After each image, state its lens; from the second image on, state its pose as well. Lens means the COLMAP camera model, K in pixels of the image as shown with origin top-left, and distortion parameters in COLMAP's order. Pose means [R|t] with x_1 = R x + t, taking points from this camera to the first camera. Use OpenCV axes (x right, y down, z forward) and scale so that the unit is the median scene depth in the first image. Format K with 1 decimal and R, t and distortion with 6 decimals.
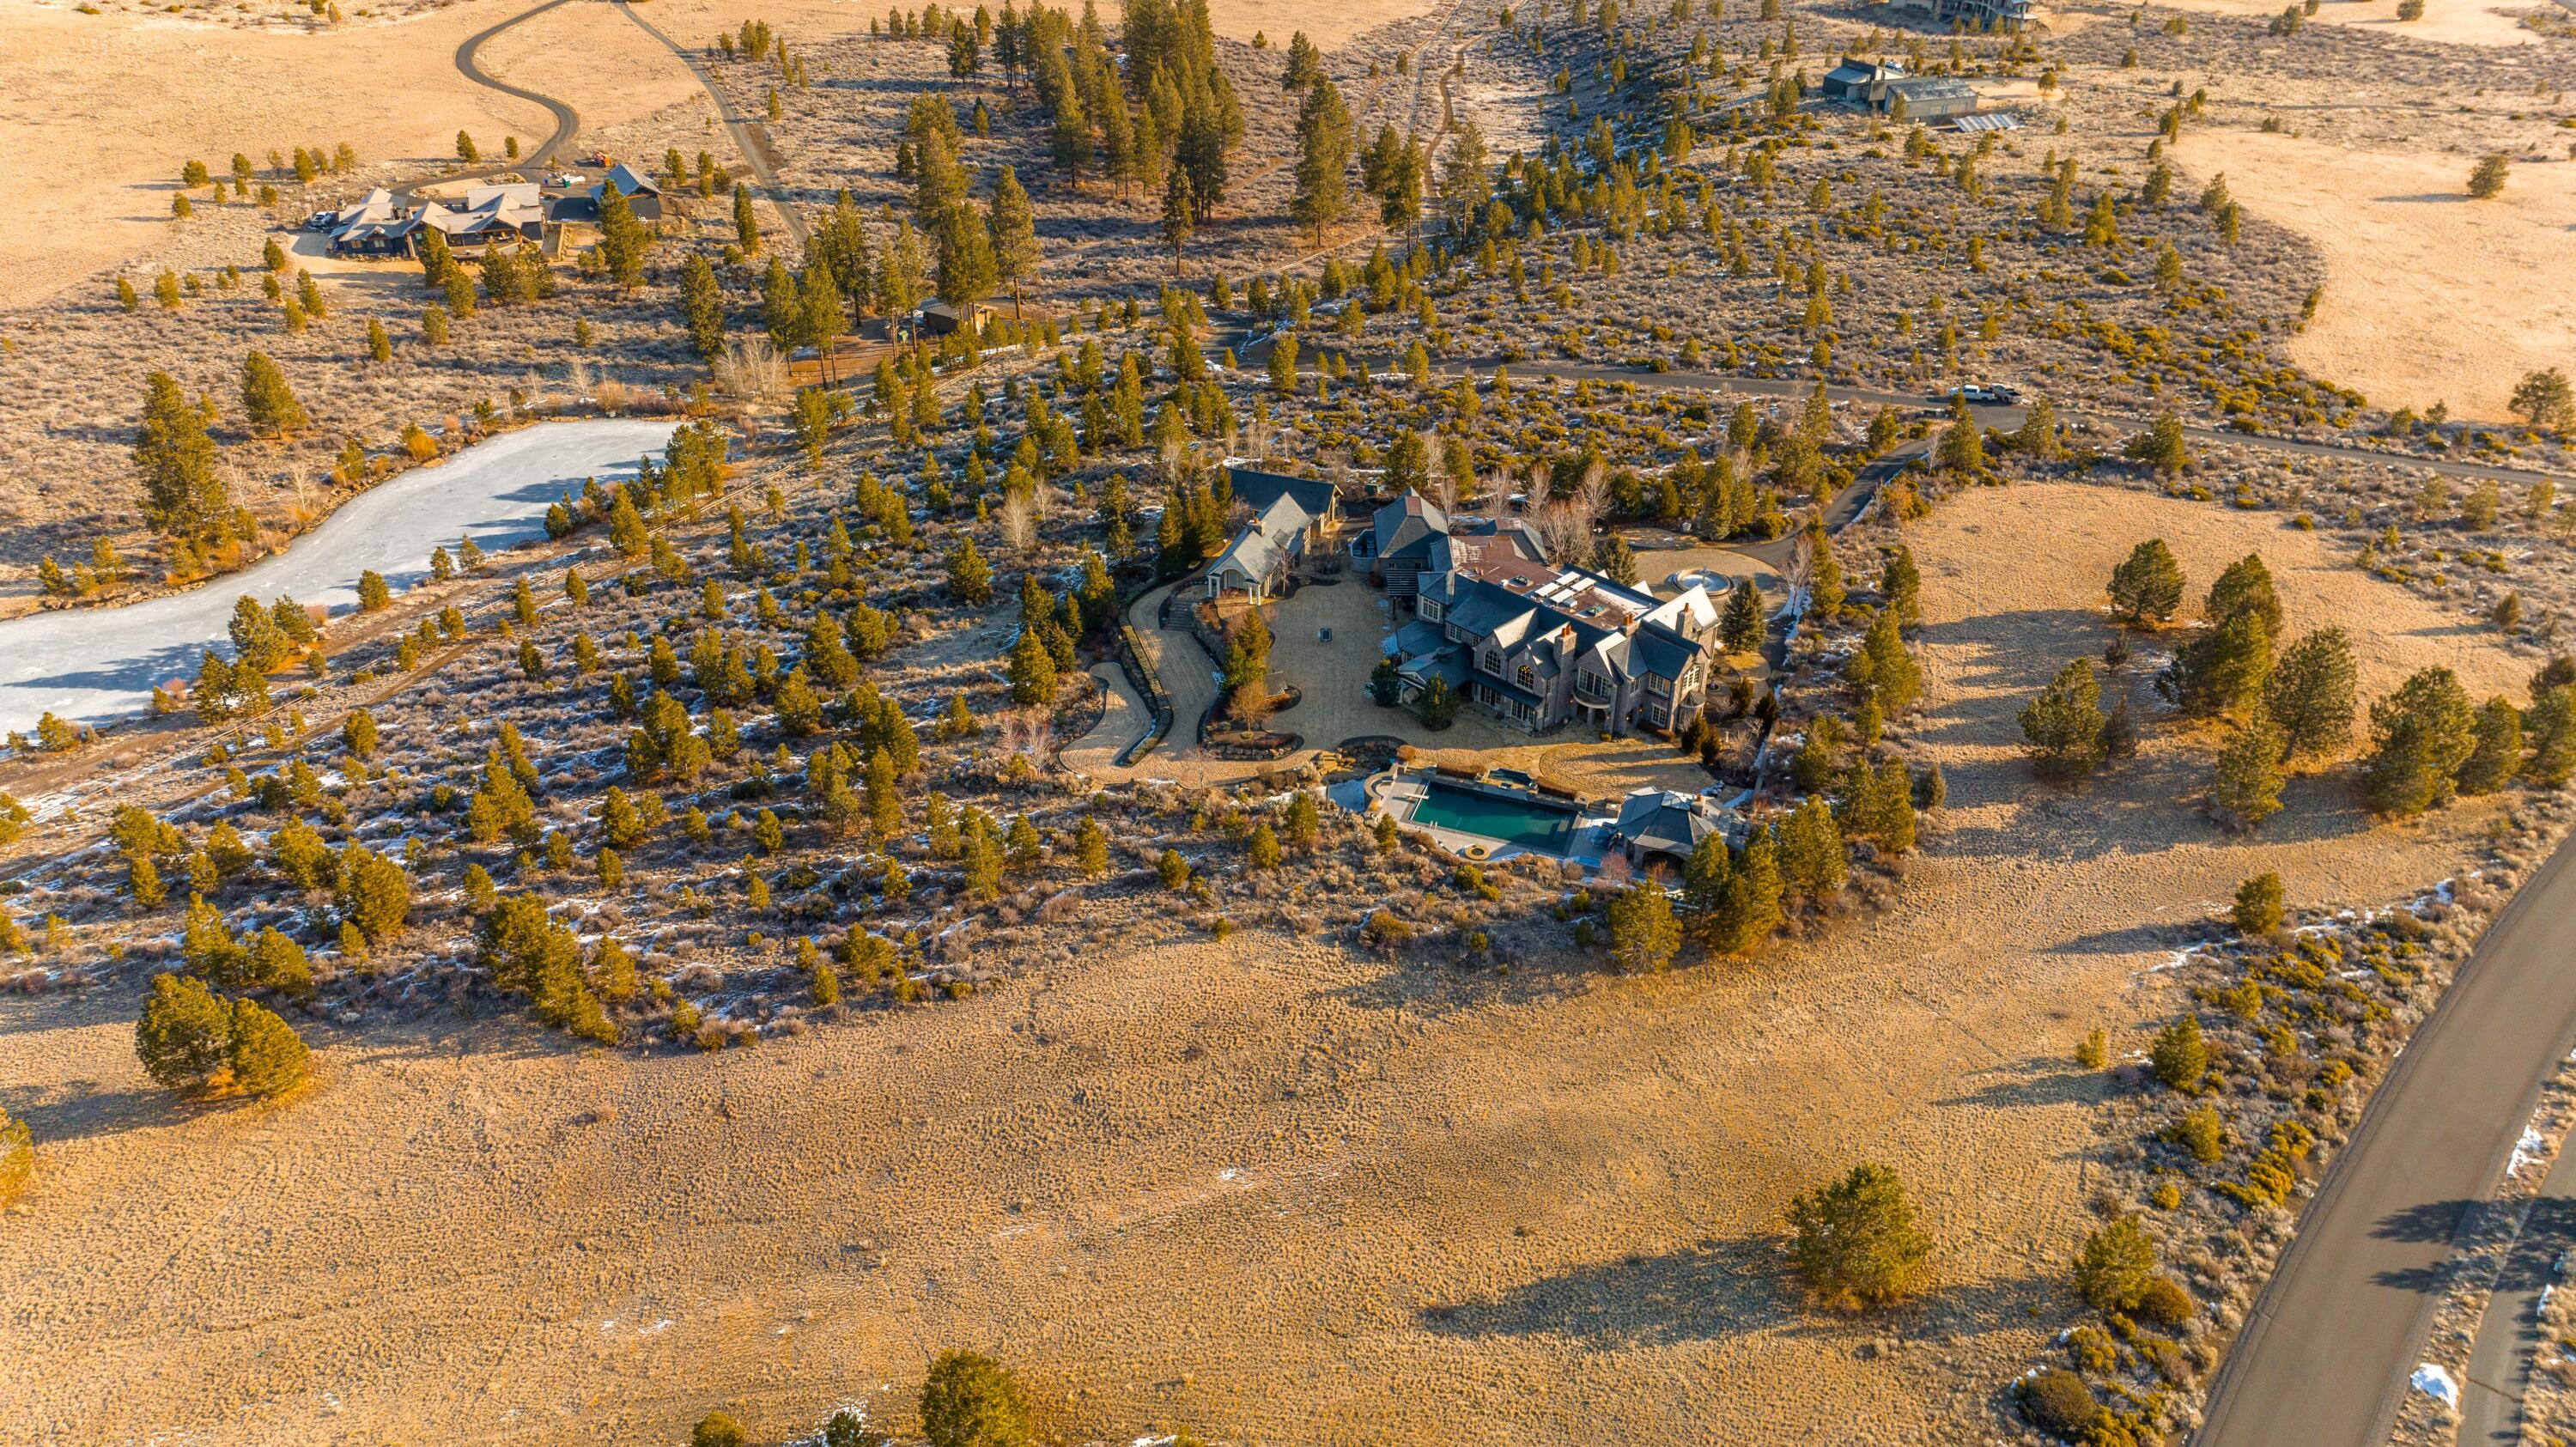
lens RADIAL K [[1786.5, 0, 1289.3], [0, 1786.5, 723.8], [0, 0, 1]] dist [-0.021227, 0.021587]
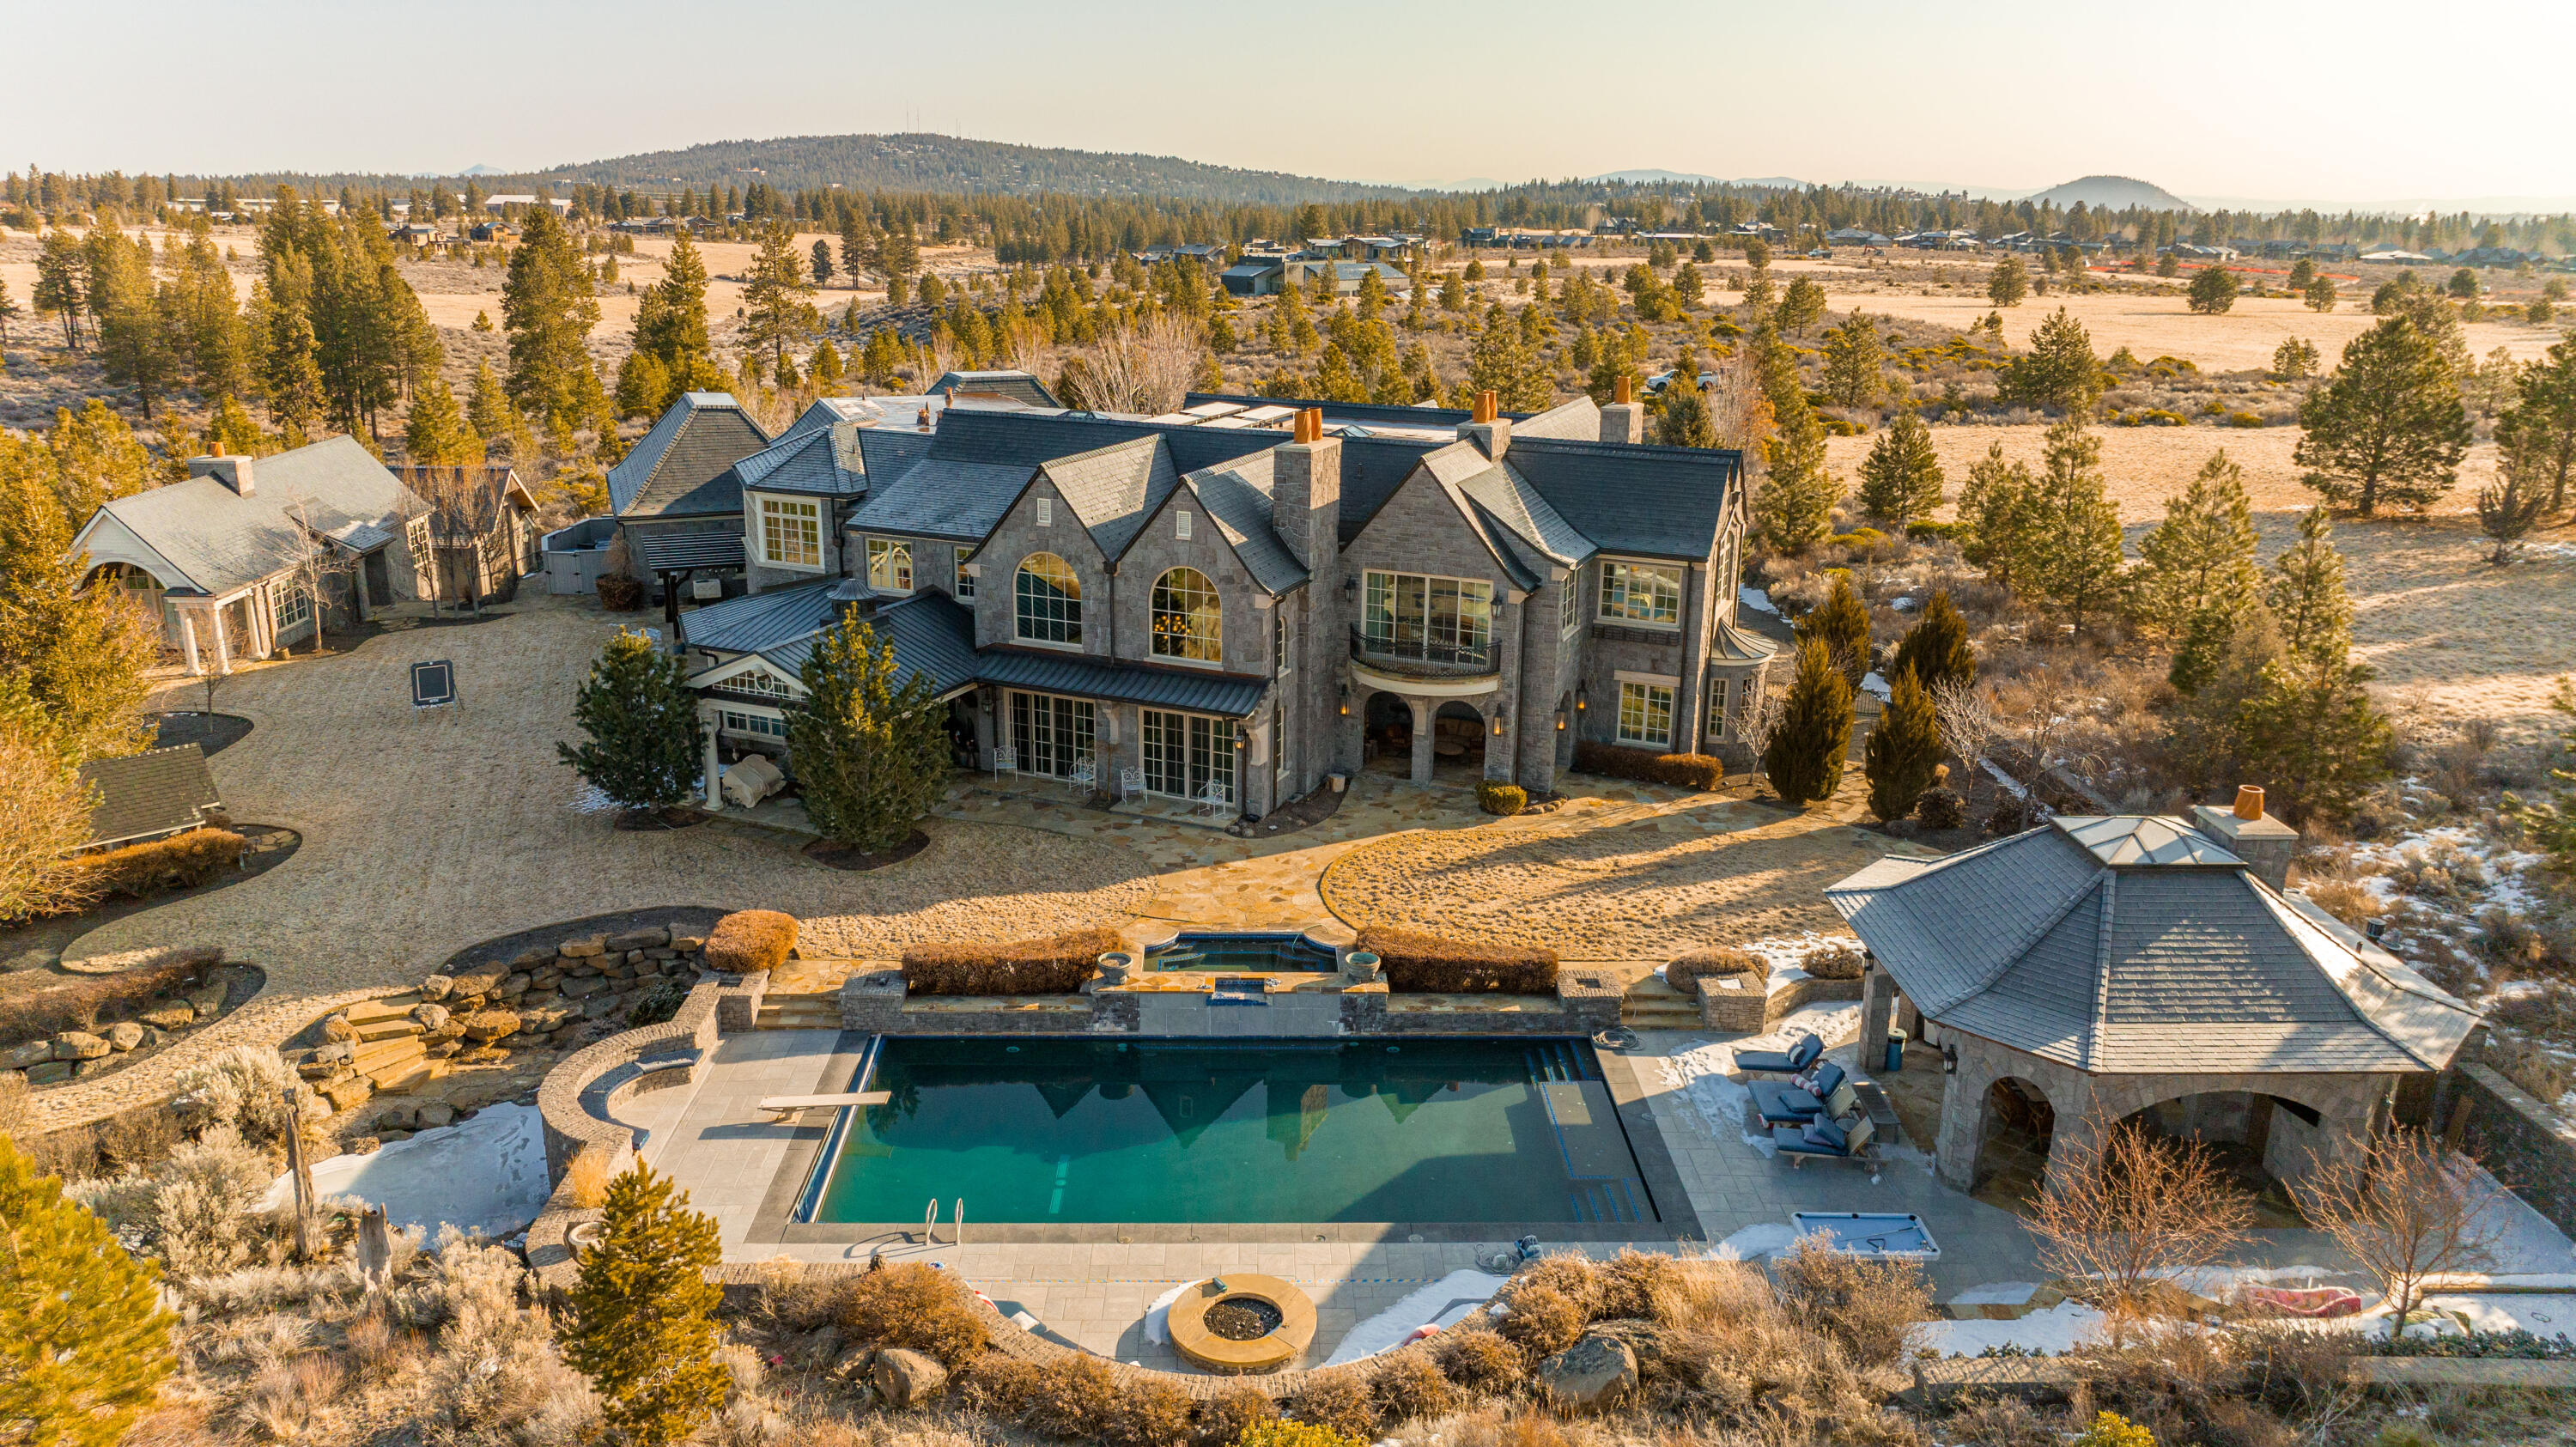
lens RADIAL K [[1786.5, 0, 1286.1], [0, 1786.5, 735.8], [0, 0, 1]] dist [-0.021227, 0.021587]
pose [[0.929876, -0.096270, 0.355054, 0.051658], [0.182726, 0.958541, -0.218653, 0.053091], [-0.319284, 0.268198, 0.908915, 0.781678]]
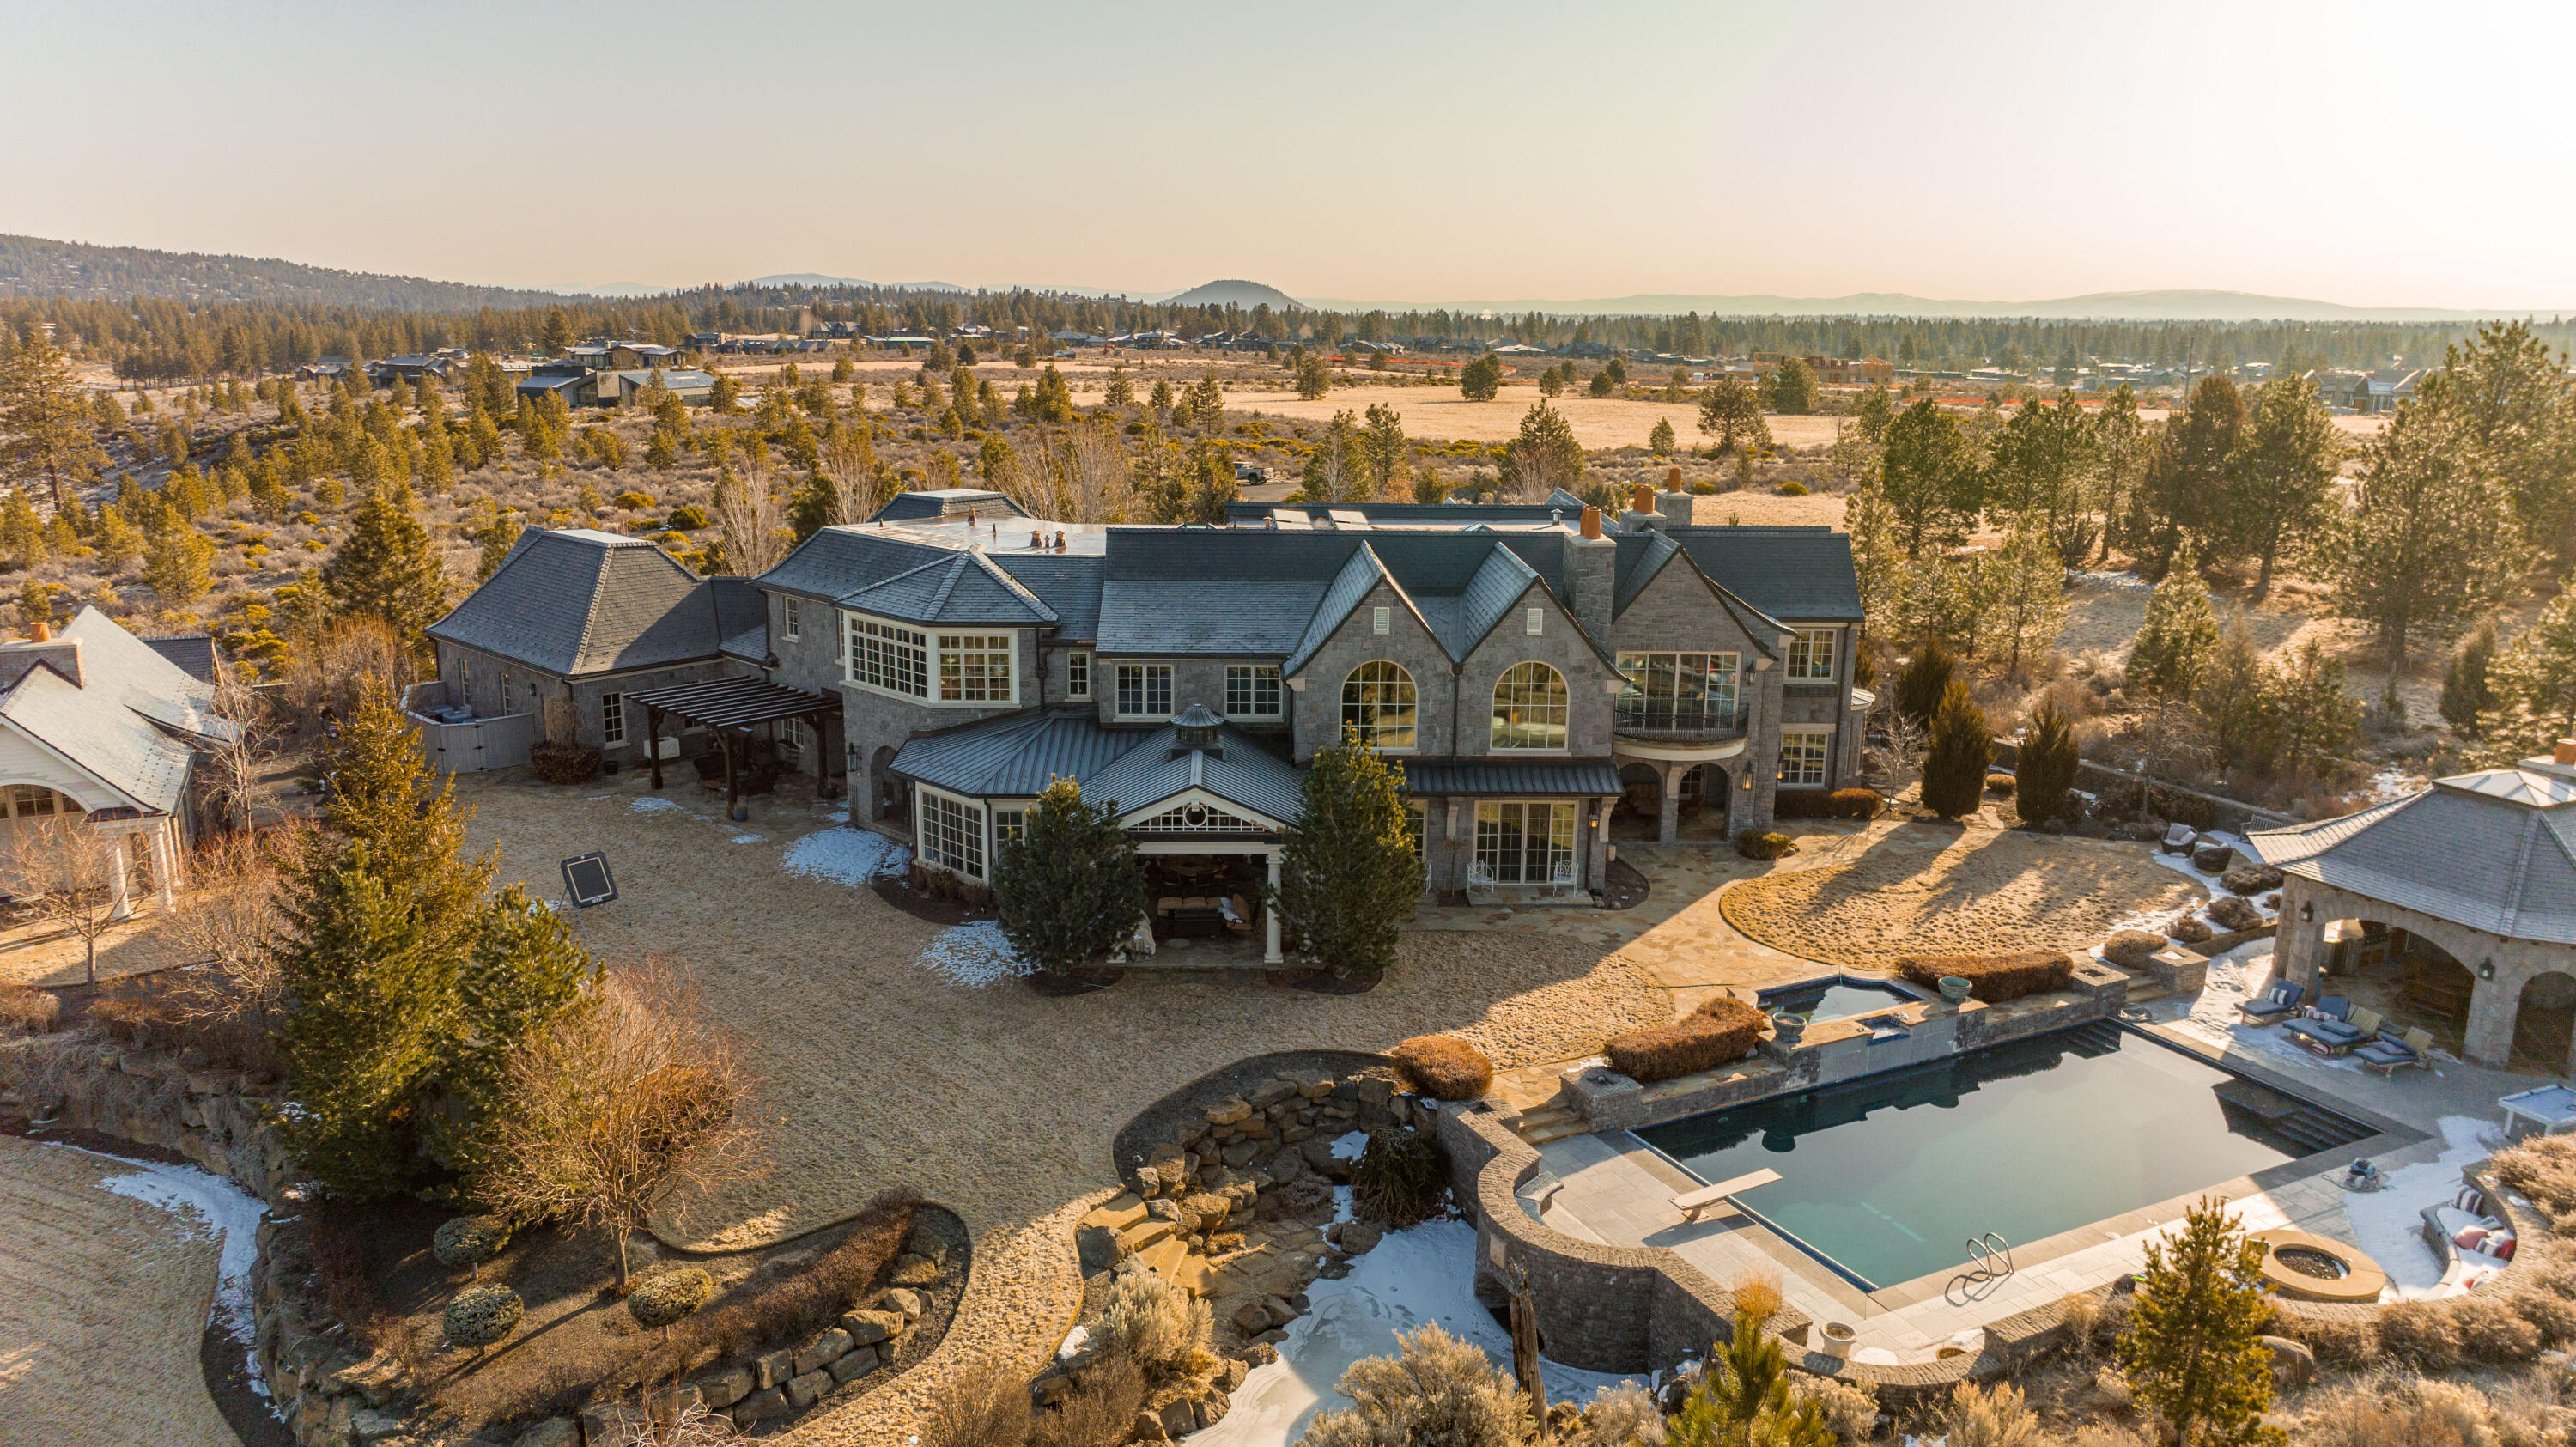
lens RADIAL K [[1786.5, 0, 1282.3], [0, 1786.5, 720.0], [0, 0, 1]] dist [-0.021227, 0.021587]
pose [[0.685662, -0.156067, 0.710992, -0.094854], [0.372016, 0.914683, -0.157984, 0.005342], [-0.625677, 0.372824, 0.685223, 0.858941]]
